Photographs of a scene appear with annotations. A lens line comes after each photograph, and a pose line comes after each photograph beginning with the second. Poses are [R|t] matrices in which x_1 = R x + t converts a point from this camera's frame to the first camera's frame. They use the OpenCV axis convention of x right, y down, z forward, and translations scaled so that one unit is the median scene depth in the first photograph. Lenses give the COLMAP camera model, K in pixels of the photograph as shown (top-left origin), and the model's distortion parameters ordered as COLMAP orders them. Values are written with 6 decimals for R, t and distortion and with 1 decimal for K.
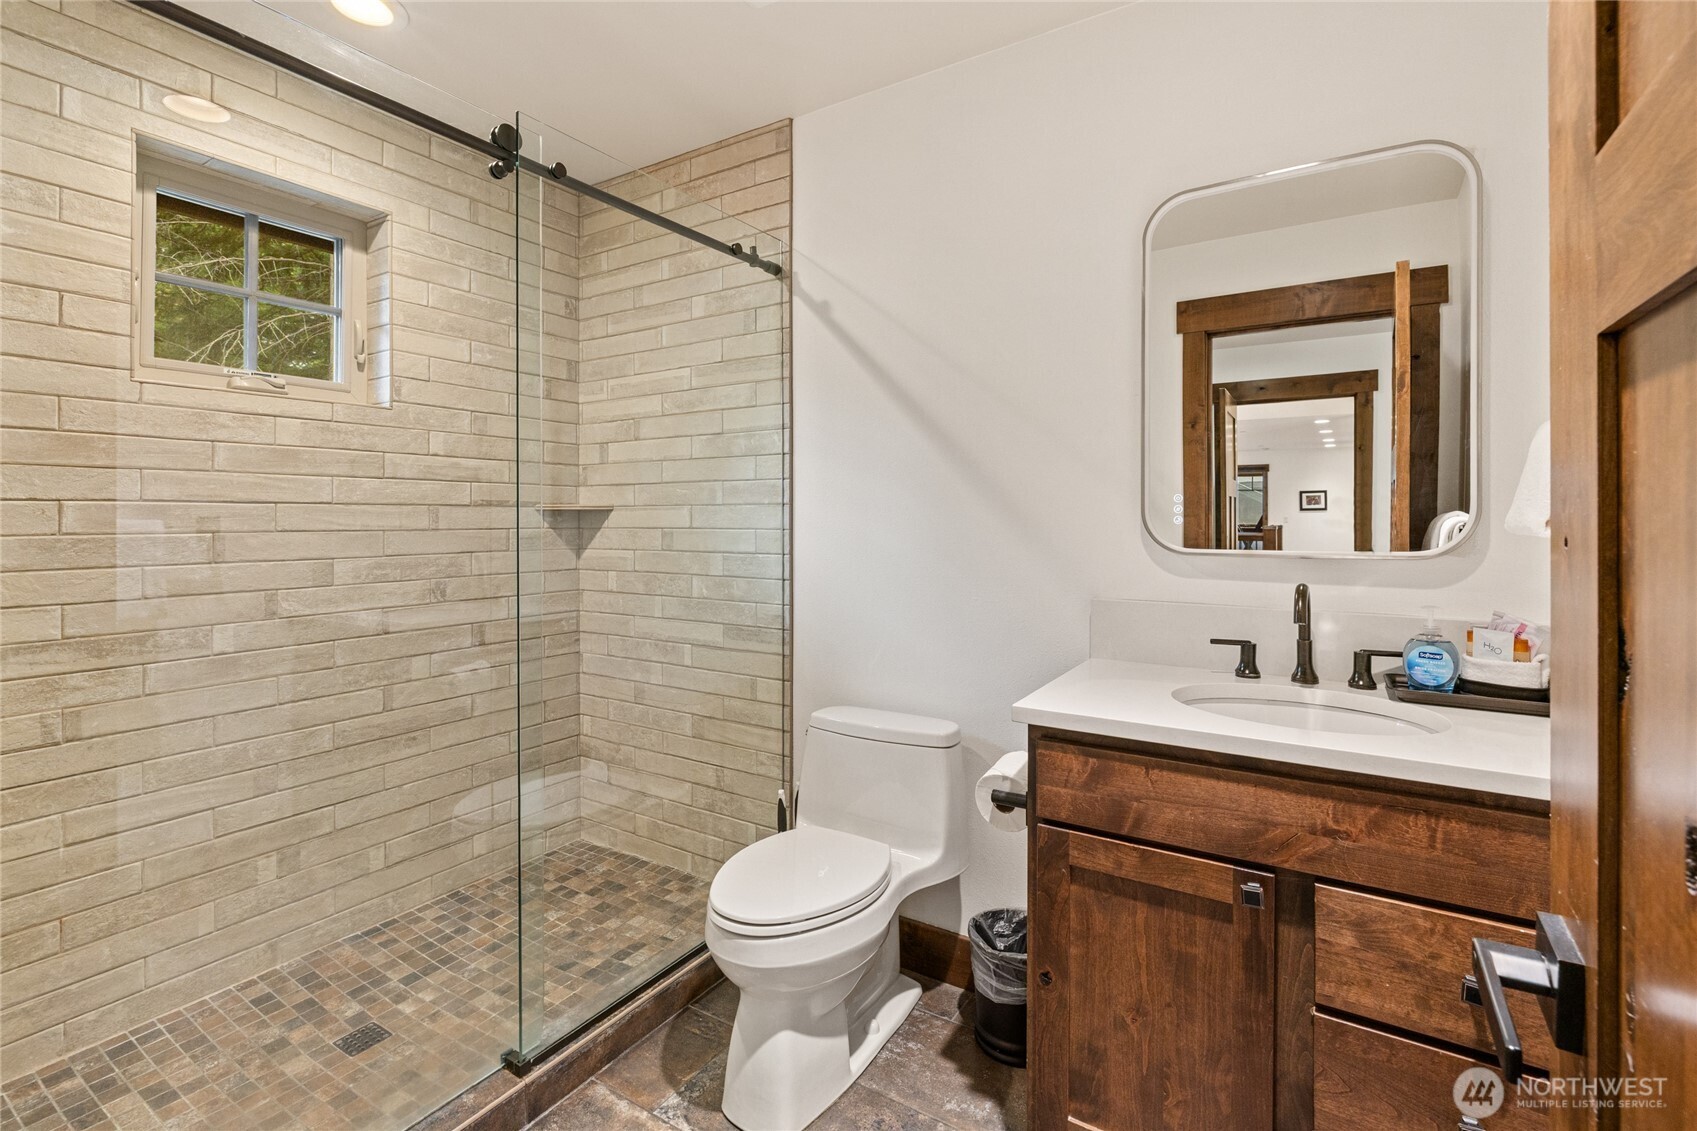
lens RADIAL K [[781.6, 0, 837.0], [0, 781.6, 514.9], [0, 0, 1]] dist [-0.013362, 0.000240]
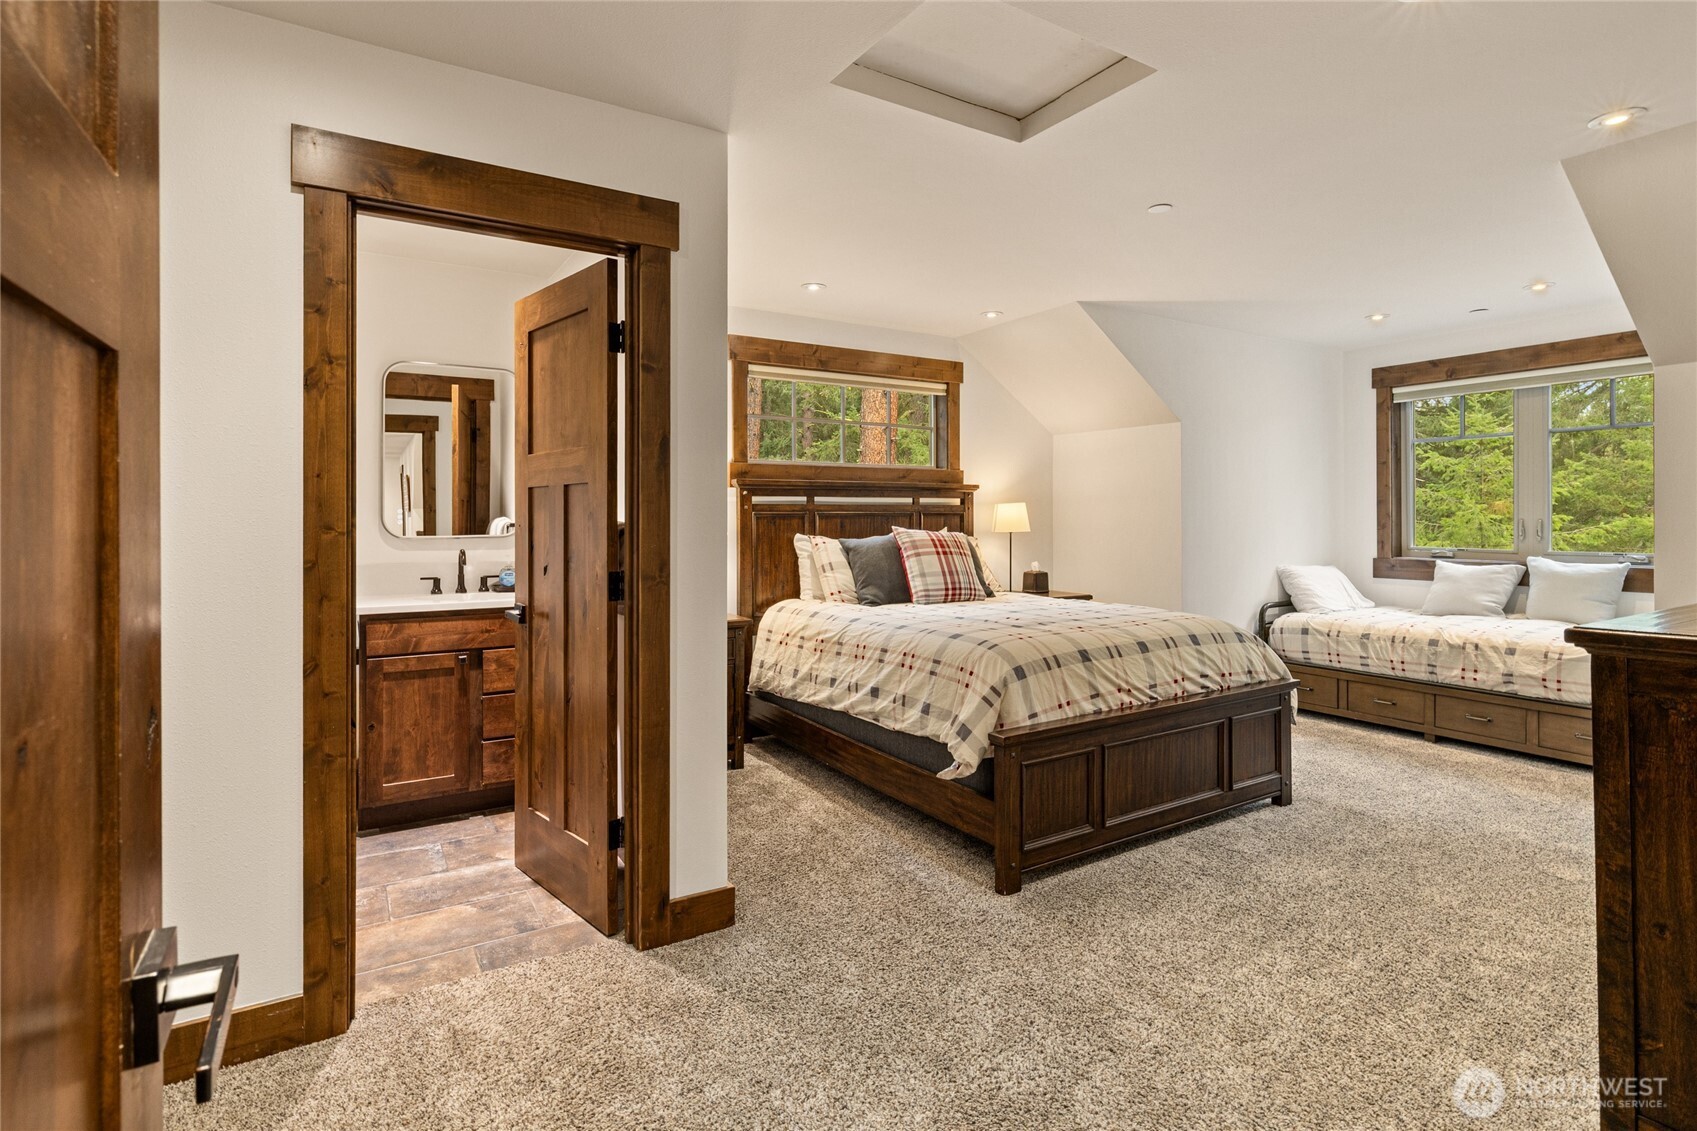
lens RADIAL K [[826.2, 0, 843.3], [0, 826.2, 515.4], [0, 0, 1]] dist [-0.014518, 0.002106]
pose [[0.438628, 0.005269, 0.898653, -1.174571], [-0.004359, 0.999984, -0.003735, -0.009543], [-0.898658, -0.002279, 0.438643, -1.165896]]
